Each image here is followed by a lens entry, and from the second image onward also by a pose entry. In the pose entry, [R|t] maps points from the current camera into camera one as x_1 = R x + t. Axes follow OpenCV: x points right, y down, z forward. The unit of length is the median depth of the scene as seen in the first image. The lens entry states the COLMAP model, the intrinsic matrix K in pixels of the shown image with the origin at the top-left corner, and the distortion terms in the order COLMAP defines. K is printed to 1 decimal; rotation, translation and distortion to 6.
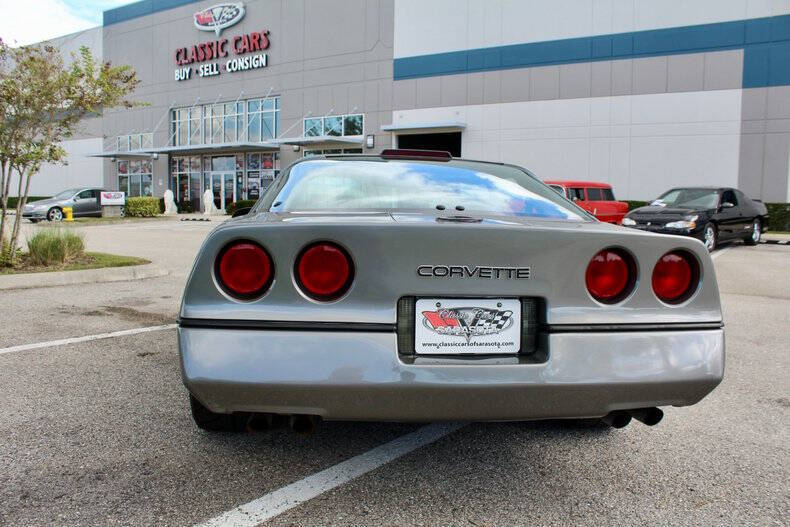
lens RADIAL K [[662.4, 0, 395.3], [0, 662.4, 266.7], [0, 0, 1]] dist [-0.164149, 0.142126]
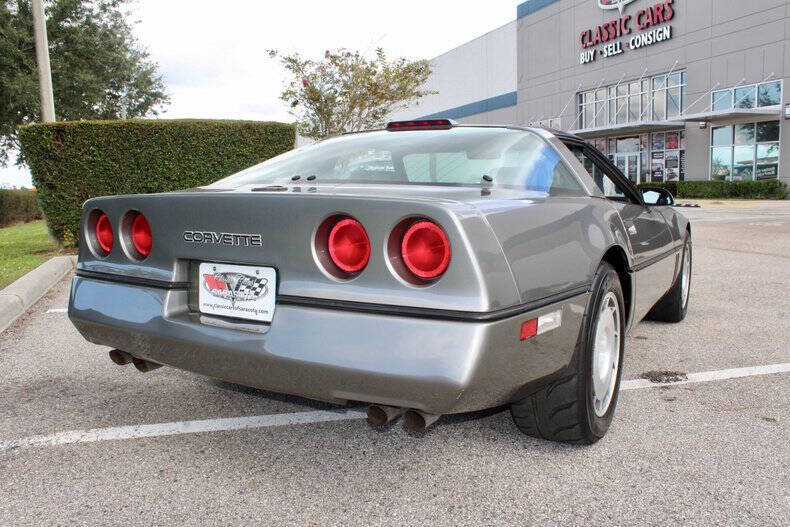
lens RADIAL K [[662.4, 0, 389.9], [0, 662.4, 273.7], [0, 0, 1]] dist [-0.164149, 0.142126]
pose [[0.789612, 0.053625, -0.611259, 0.132818], [-0.032148, 0.998421, 0.046062, 0.001101], [0.612764, -0.016720, 0.790089, 0.047343]]
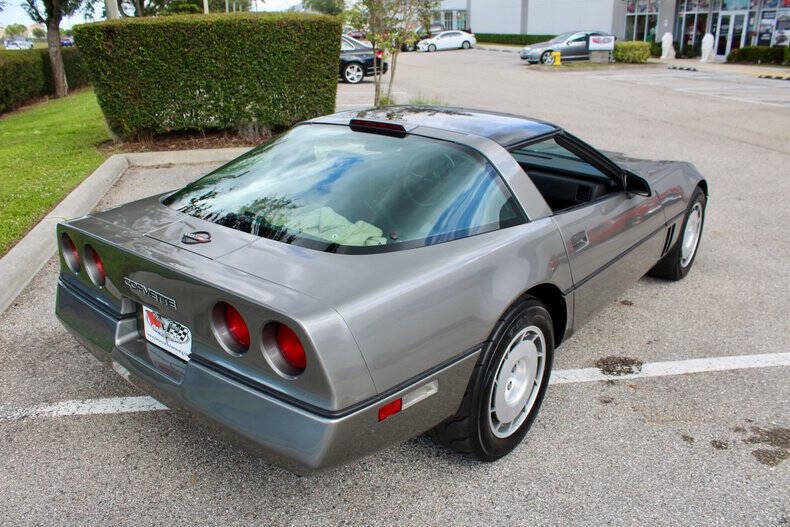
lens RADIAL K [[662.4, 0, 391.1], [0, 662.4, 263.7], [0, 0, 1]] dist [-0.164149, 0.142126]
pose [[0.698975, 0.224564, -0.678974, 0.167957], [-0.049897, 0.962419, 0.266944, -0.052386], [0.713404, -0.152709, 0.683912, 0.070298]]
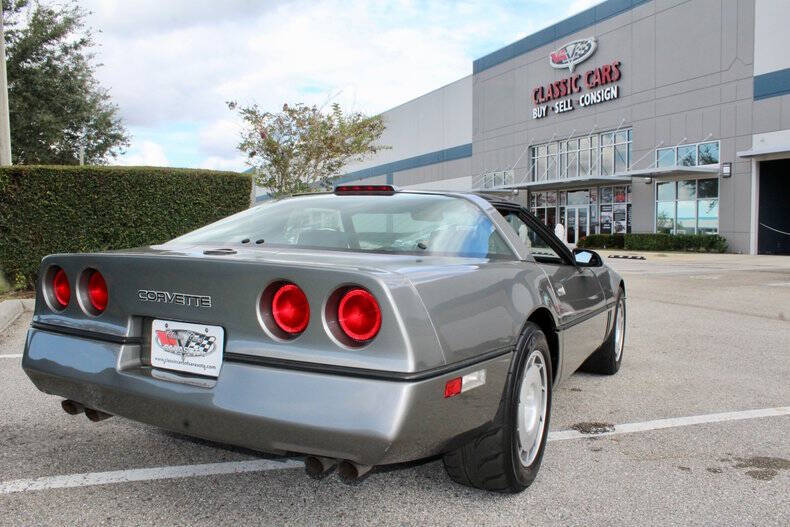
lens RADIAL K [[662.4, 0, 392.9], [0, 662.4, 264.6], [0, 0, 1]] dist [-0.164149, 0.142126]
pose [[0.830782, 0.017931, -0.556309, 0.144164], [-0.048540, 0.998007, -0.040320, -0.003092], [0.554477, 0.060500, 0.829997, 0.038581]]
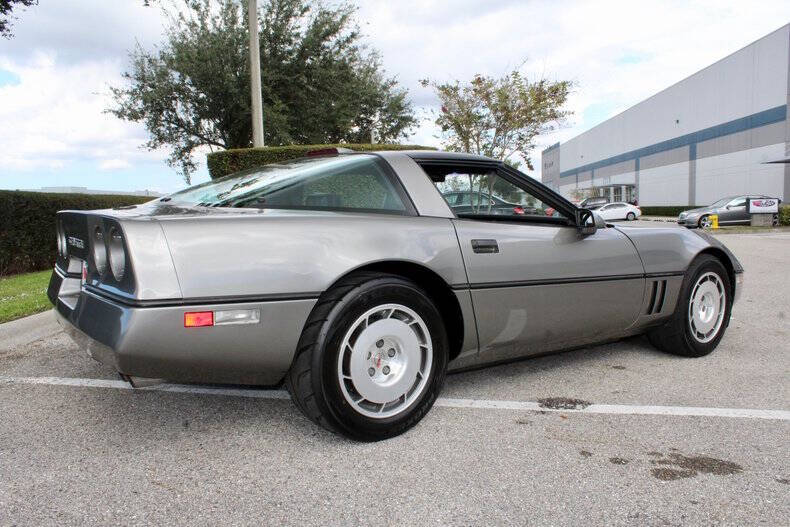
lens RADIAL K [[662.4, 0, 391.0], [0, 662.4, 264.0], [0, 0, 1]] dist [-0.164149, 0.142126]
pose [[0.484125, 0.055038, -0.873266, 0.239298], [-0.072315, 0.997122, 0.022754, -0.003827], [0.872006, 0.052134, 0.486712, 0.126287]]
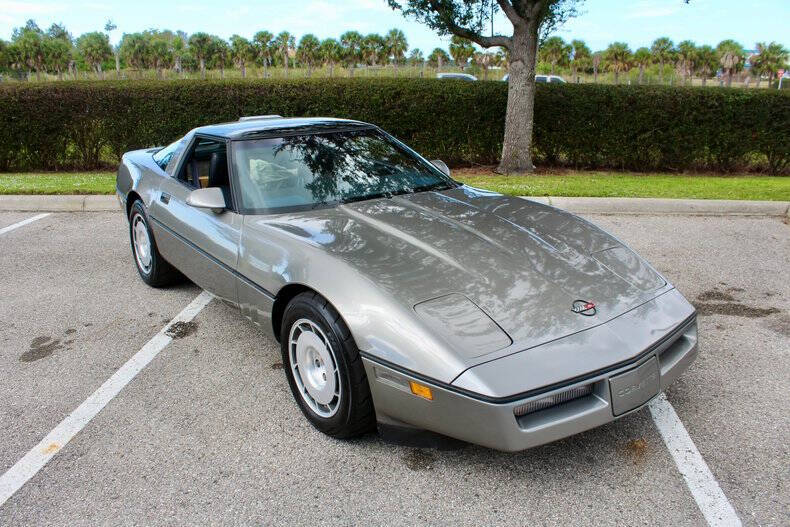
lens RADIAL K [[662.4, 0, 390.2], [0, 662.4, 259.9], [0, 0, 1]] dist [-0.164149, 0.142126]
pose [[-0.866460, 0.121064, -0.484346, 0.128801], [-0.068376, 0.932234, 0.355337, -0.098537], [0.494543, 0.341003, -0.799465, 0.574238]]
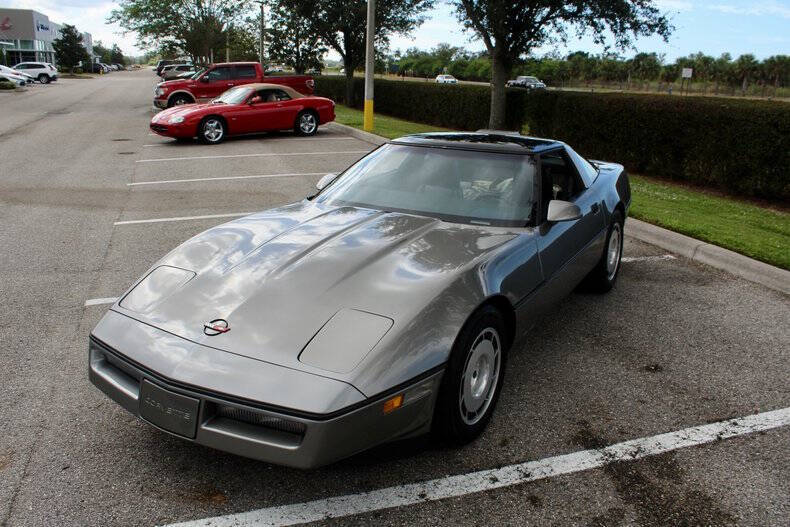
lens RADIAL K [[662.4, 0, 394.7], [0, 662.4, 260.0], [0, 0, 1]] dist [-0.164149, 0.142126]
pose [[-0.788534, -0.207790, 0.578825, -0.176823], [0.021084, 0.931504, 0.363120, -0.107337], [-0.614630, 0.298536, -0.730141, 0.553495]]
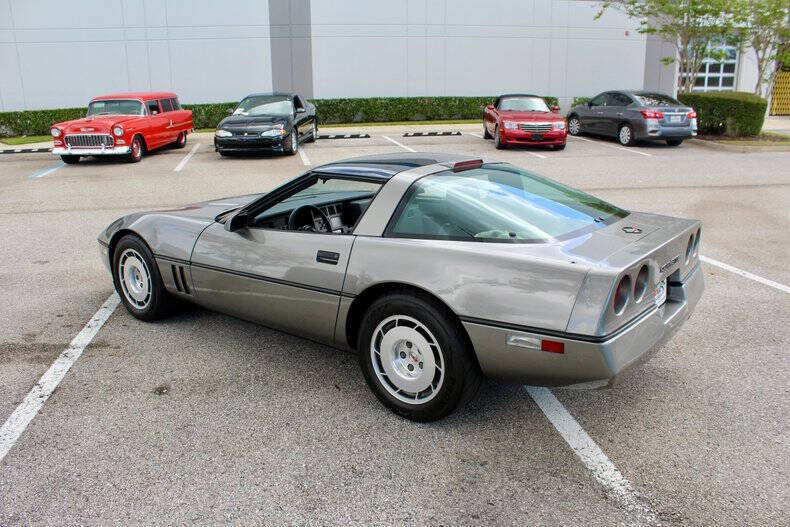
lens RADIAL K [[662.4, 0, 395.4], [0, 662.4, 264.4], [0, 0, 1]] dist [-0.164149, 0.142126]
pose [[0.706591, -0.209426, 0.675922, -0.215334], [0.092063, 0.974289, 0.205632, -0.056953], [-0.701608, -0.083070, 0.707704, 0.040050]]
